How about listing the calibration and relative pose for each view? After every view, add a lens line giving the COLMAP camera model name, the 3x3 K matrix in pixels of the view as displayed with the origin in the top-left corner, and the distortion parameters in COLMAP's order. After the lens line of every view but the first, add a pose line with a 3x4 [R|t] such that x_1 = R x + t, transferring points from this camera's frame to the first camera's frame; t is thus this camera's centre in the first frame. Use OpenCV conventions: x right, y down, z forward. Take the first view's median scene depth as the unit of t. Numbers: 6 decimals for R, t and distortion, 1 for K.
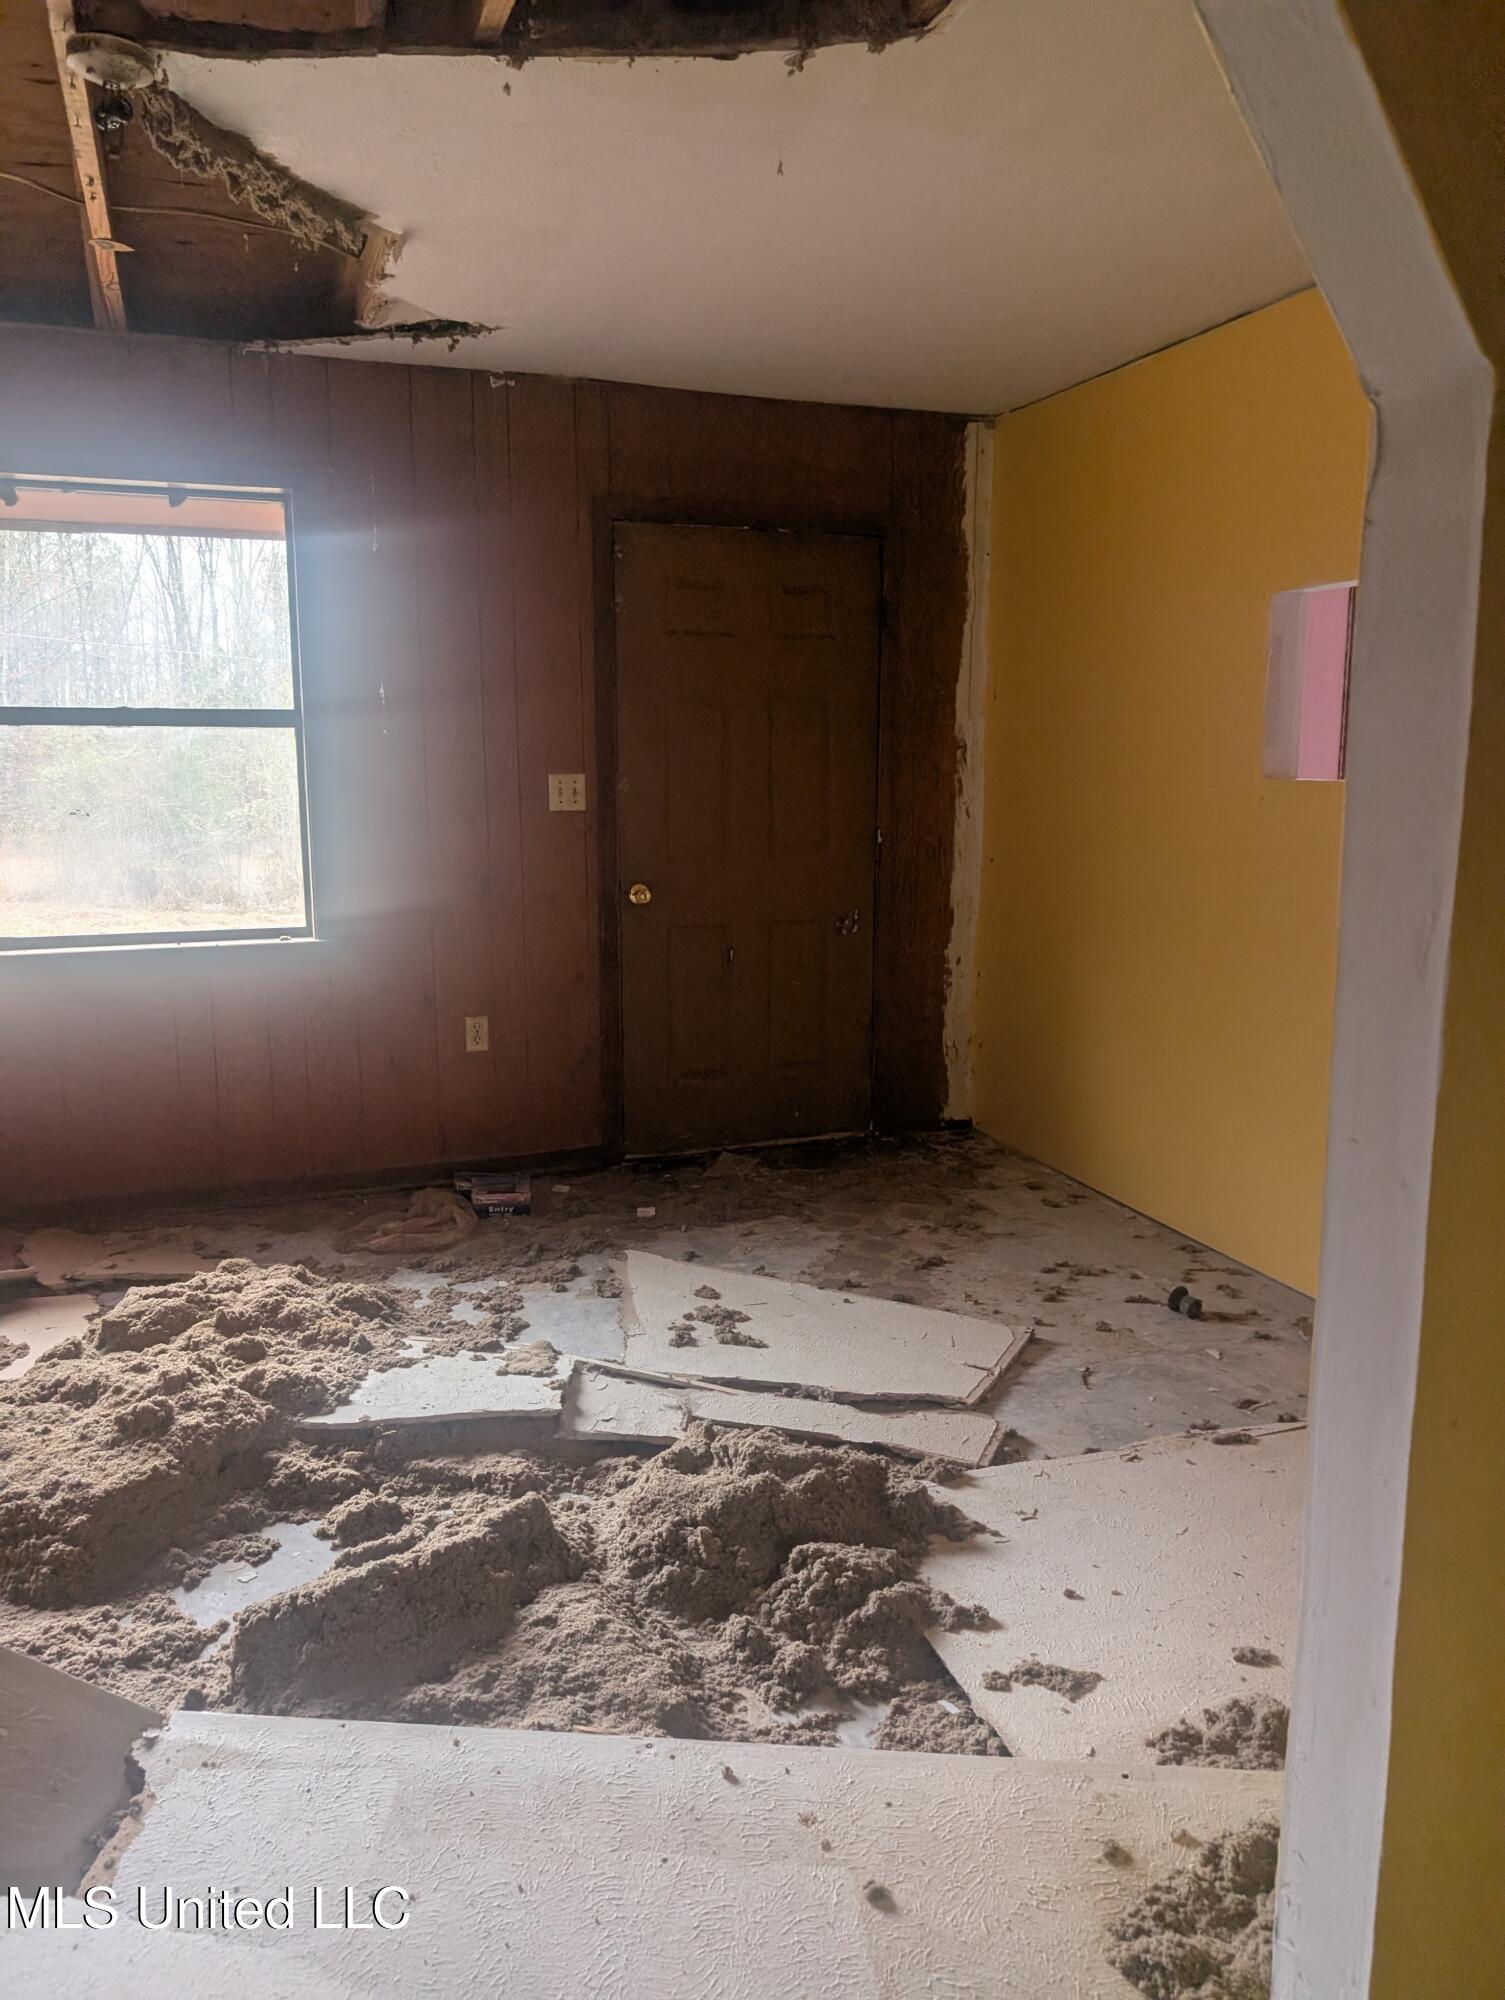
lens RADIAL K [[1422.4, 0, 754.6], [0, 1422.4, 995.0], [0, 0, 1]] dist [0.004605, -0.005275]
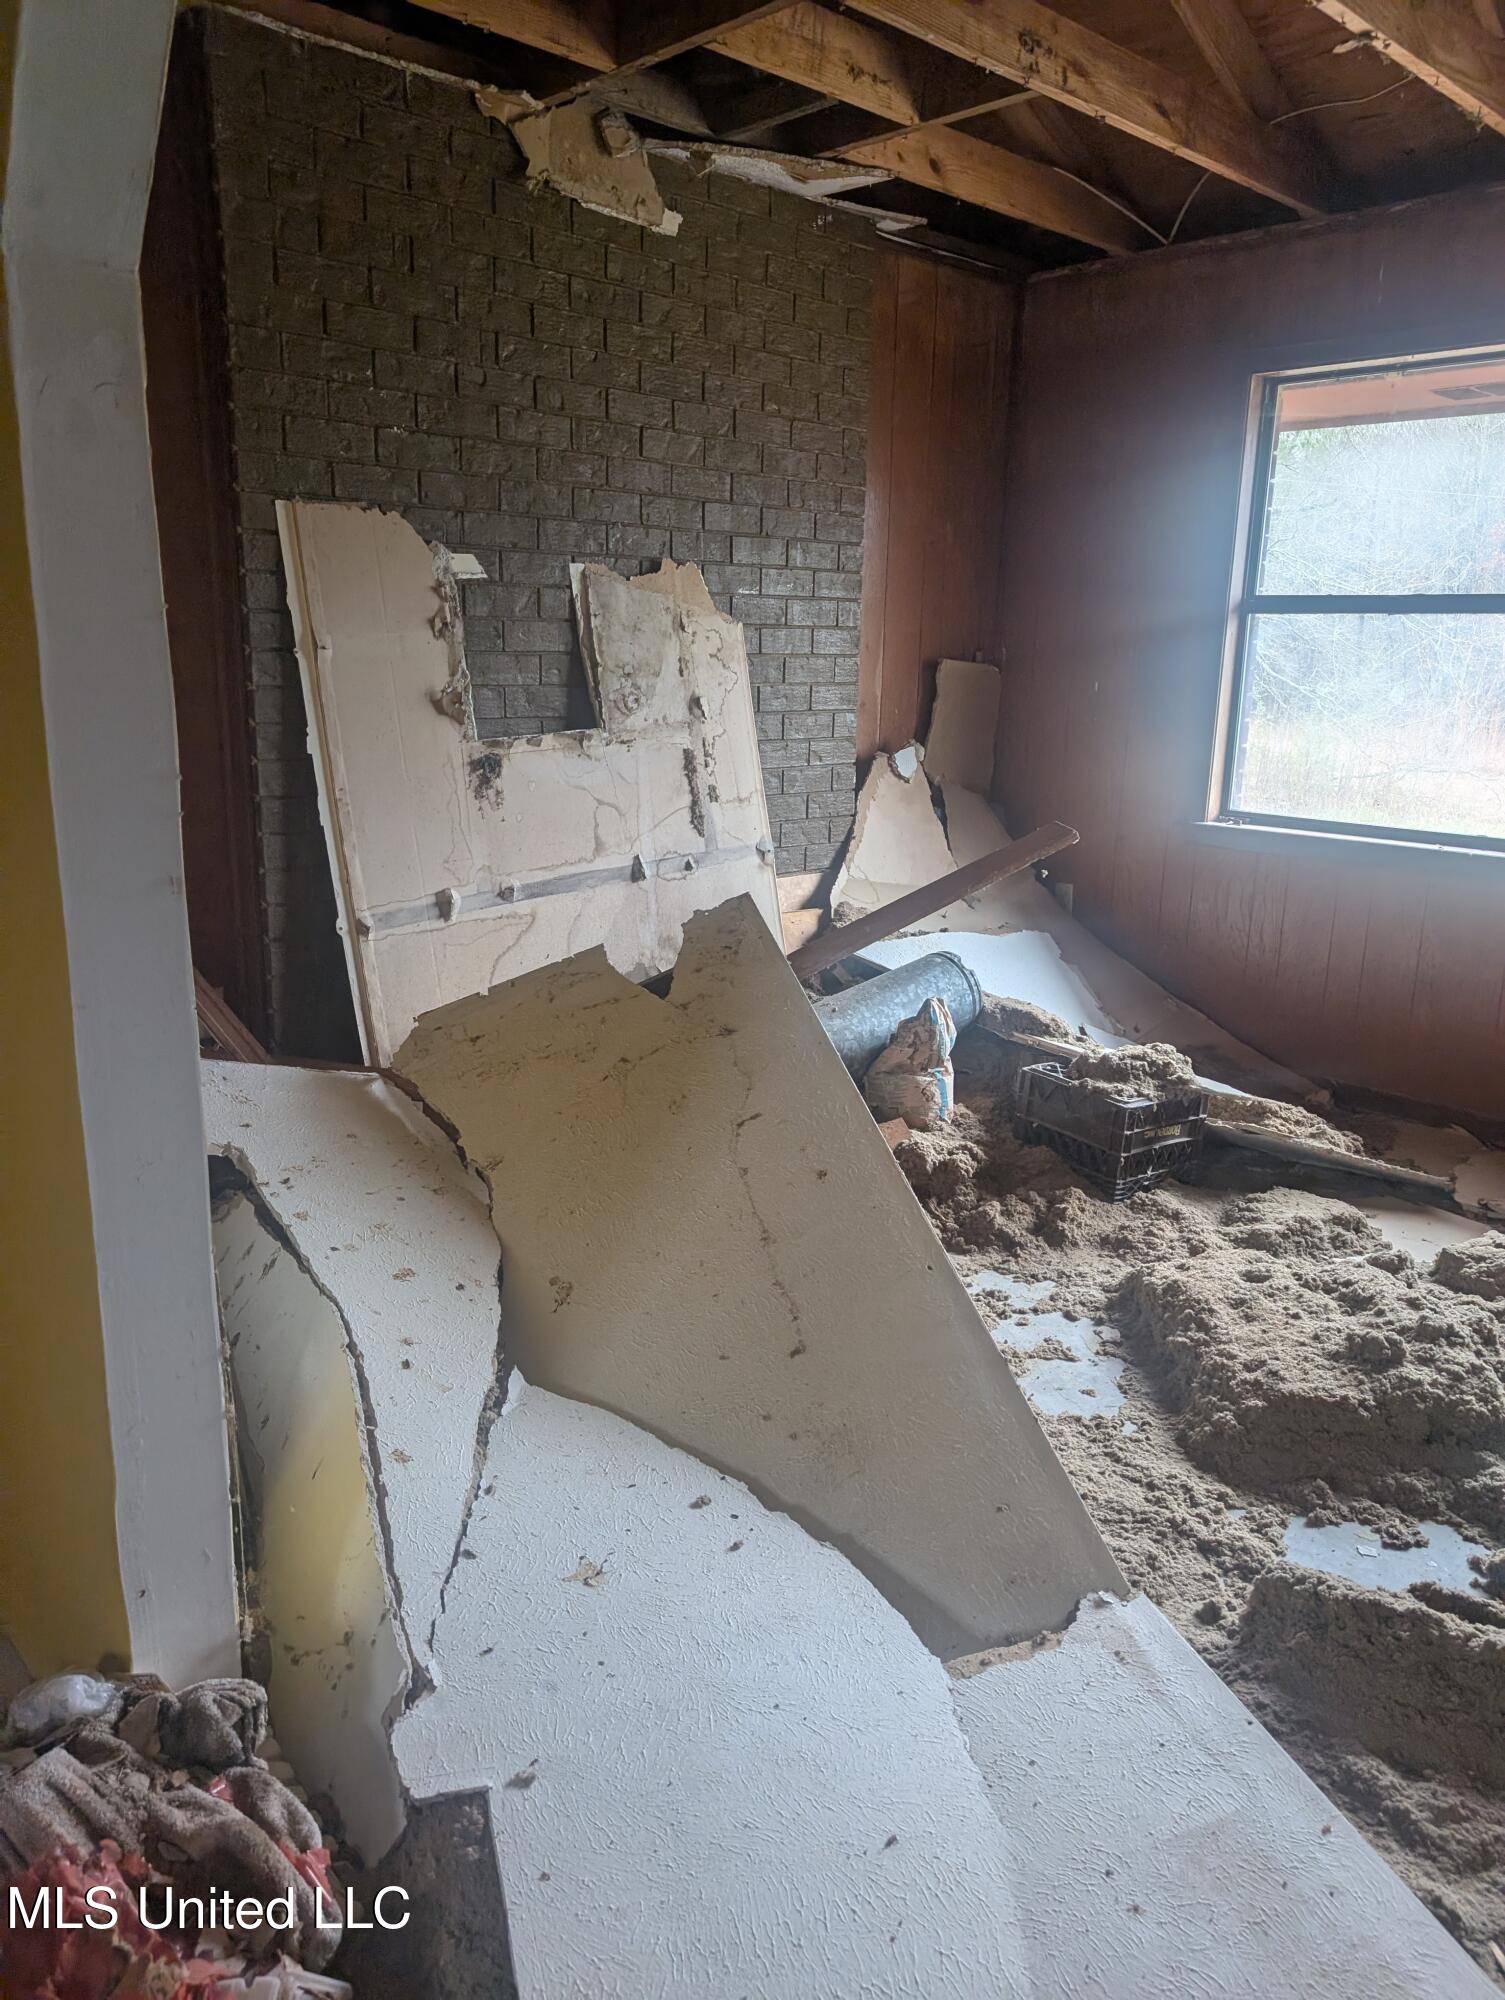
lens RADIAL K [[1422.4, 0, 753.5], [0, 1422.4, 1001.9], [0, 0, 1]] dist [0.004605, -0.005275]
pose [[0.394657, 0.238939, -0.887217, 0.204834], [-0.180495, 0.966943, 0.180121, -0.021719], [0.900926, 0.089053, 0.424738, 0.224983]]
